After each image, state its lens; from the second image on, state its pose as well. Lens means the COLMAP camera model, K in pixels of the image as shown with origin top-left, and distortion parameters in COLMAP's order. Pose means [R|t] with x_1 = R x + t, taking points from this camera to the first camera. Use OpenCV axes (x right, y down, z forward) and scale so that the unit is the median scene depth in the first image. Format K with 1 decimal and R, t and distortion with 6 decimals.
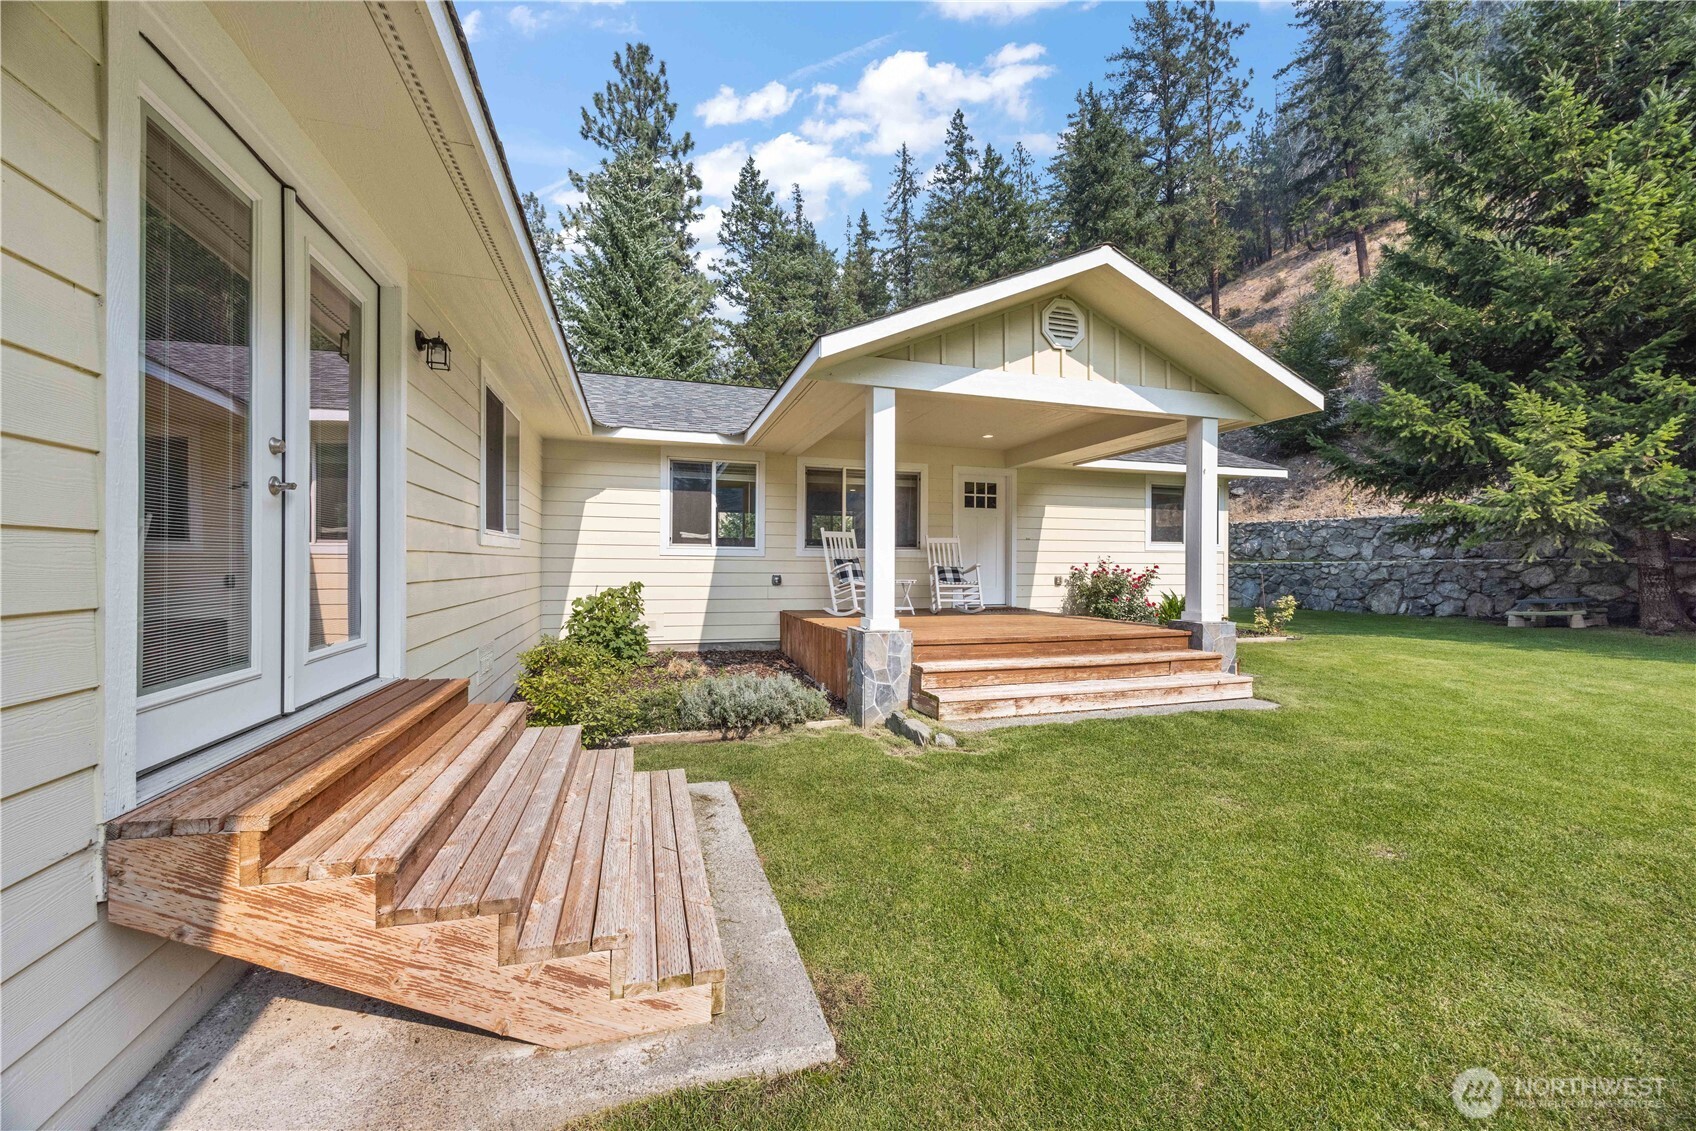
lens RADIAL K [[643.2, 0, 853.3], [0, 643.2, 562.4], [0, 0, 1]] dist [-0.004641, 0.000831]
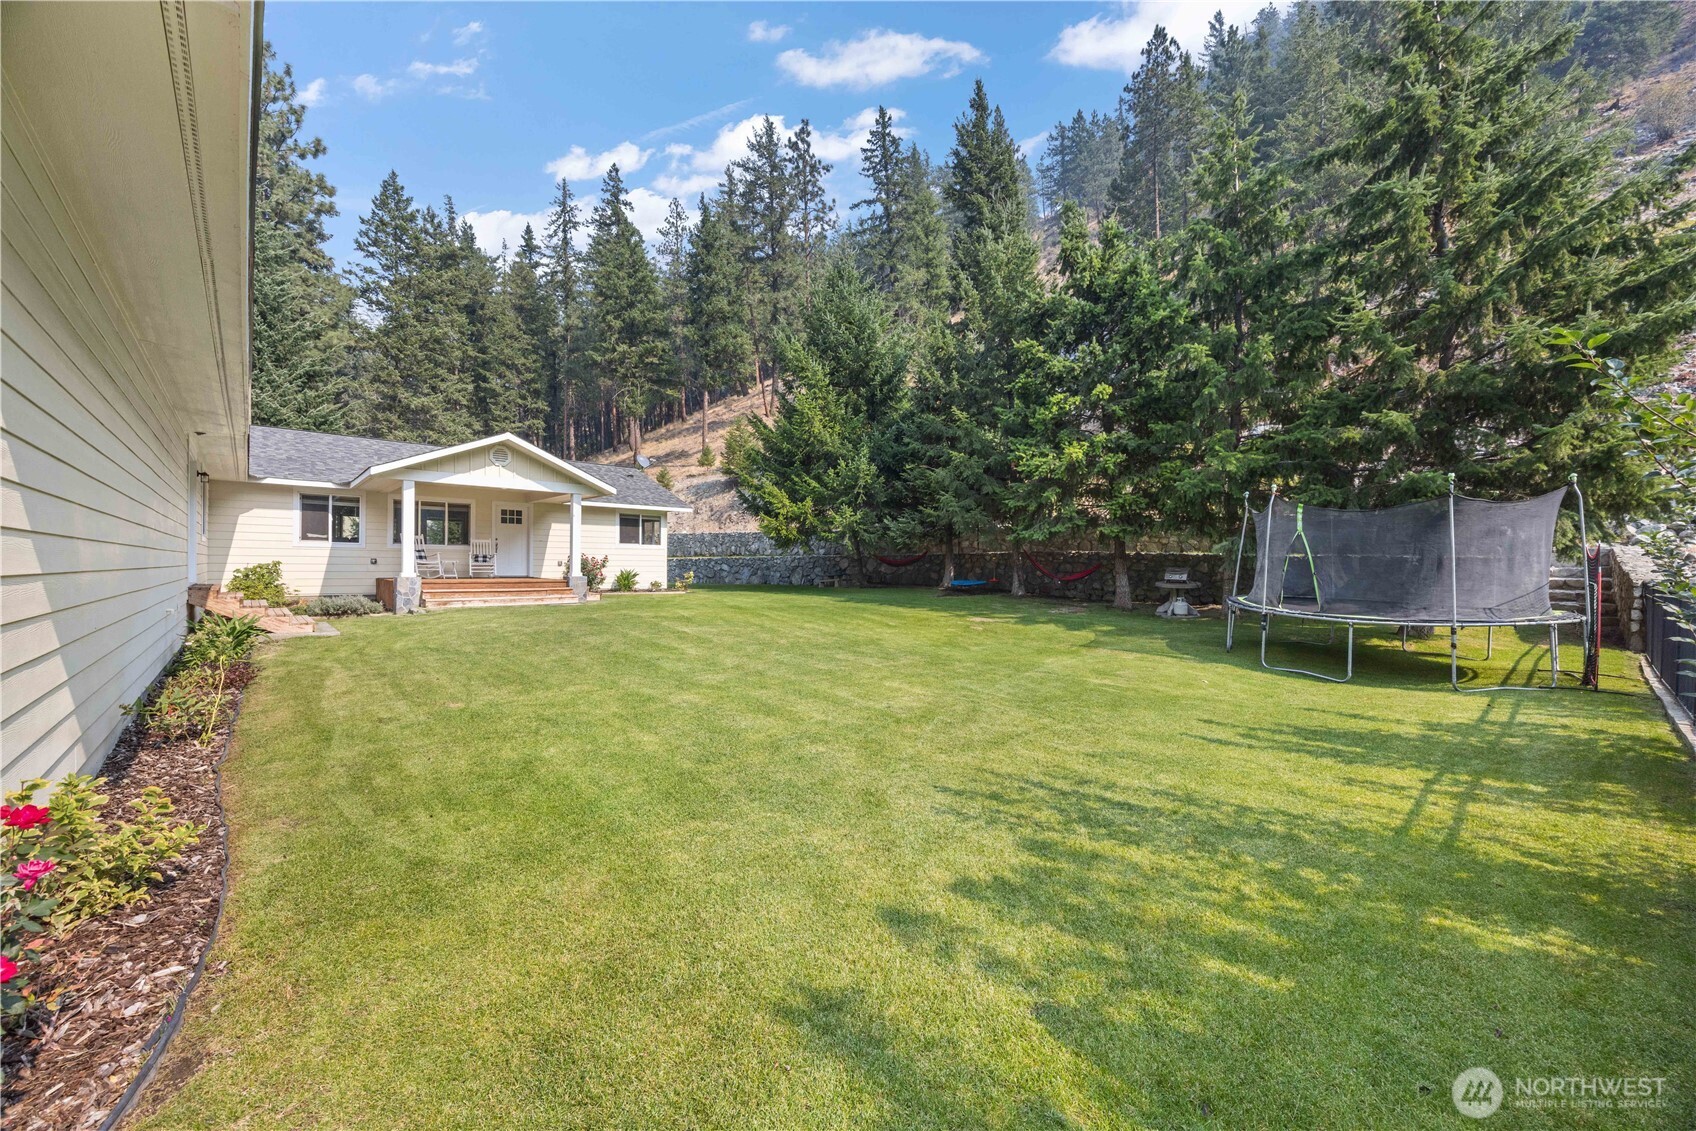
lens RADIAL K [[643.2, 0, 849.9], [0, 643.2, 564.2], [0, 0, 1]] dist [-0.004641, 0.000831]
pose [[0.905869, 0.003009, 0.423547, 0.285762], [-0.005407, 0.999975, 0.004459, 0.017633], [-0.423523, -0.006329, 0.905863, -1.045437]]
